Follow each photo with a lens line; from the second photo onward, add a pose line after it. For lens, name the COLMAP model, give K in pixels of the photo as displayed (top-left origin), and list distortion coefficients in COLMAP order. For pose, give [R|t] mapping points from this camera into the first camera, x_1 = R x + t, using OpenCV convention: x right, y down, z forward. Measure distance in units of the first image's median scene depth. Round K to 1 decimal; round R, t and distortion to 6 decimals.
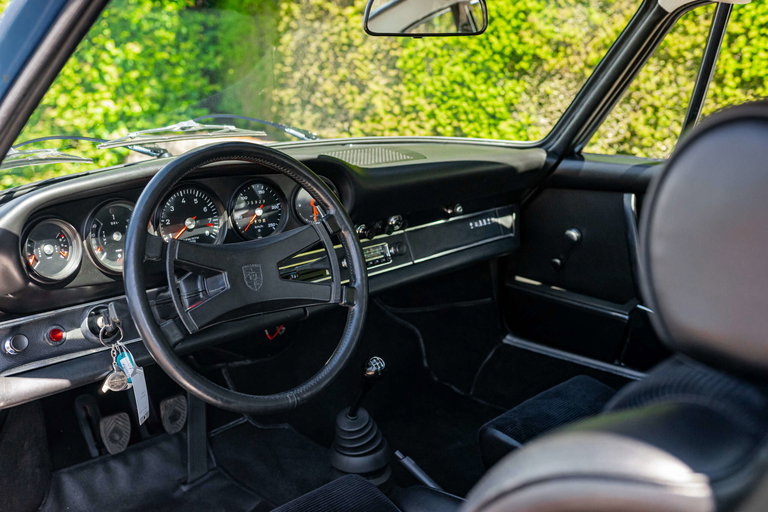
lens RADIAL K [[763.6, 0, 382.6], [0, 763.6, 228.1], [0, 0, 1]] dist [-0.058435, 0.177884]
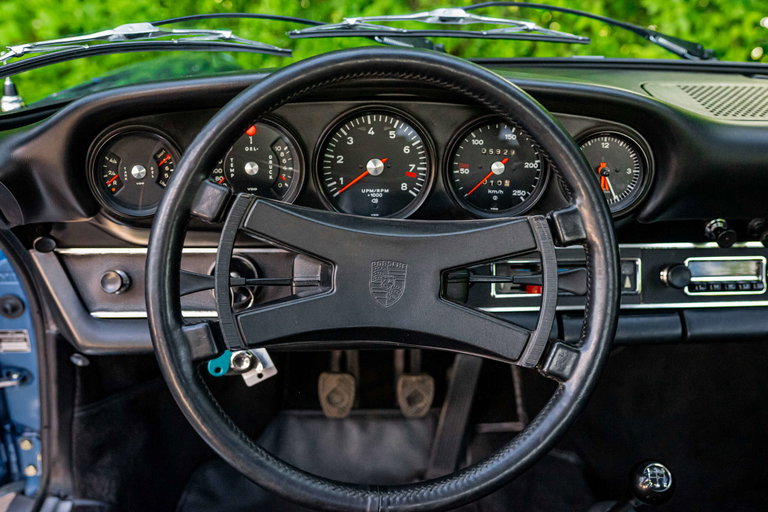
lens RADIAL K [[754.8, 0, 384.0], [0, 754.8, 256.0], [0, 0, 1]] dist [-0.046171, 0.001788]
pose [[0.759144, 0.267517, -0.593410, 0.132099], [-0.162508, 0.960667, 0.225187, -0.068058], [0.630311, -0.074515, 0.772759, 0.427897]]
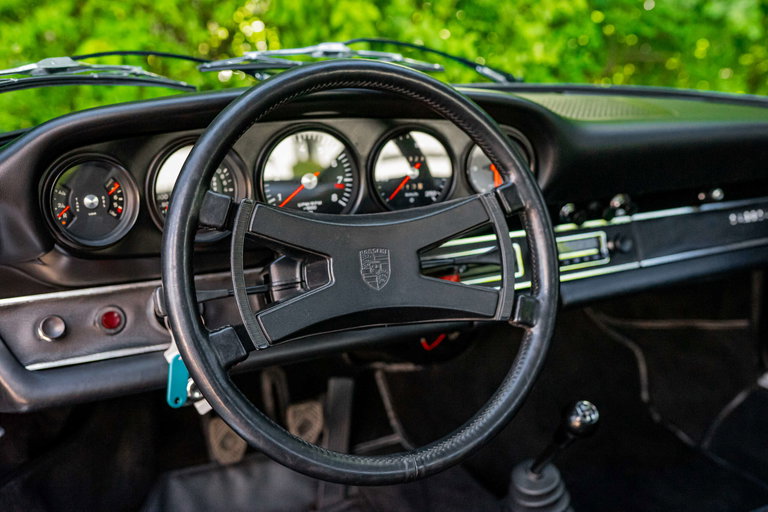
lens RADIAL K [[758.6, 0, 384.0], [0, 758.6, 256.0], [0, 0, 1]] dist [-0.038502, -0.004366]
pose [[0.952120, 0.095843, -0.290314, 0.018750], [-0.076841, 0.994128, 0.076187, 0.002805], [0.295911, -0.050231, 0.953894, 0.299163]]
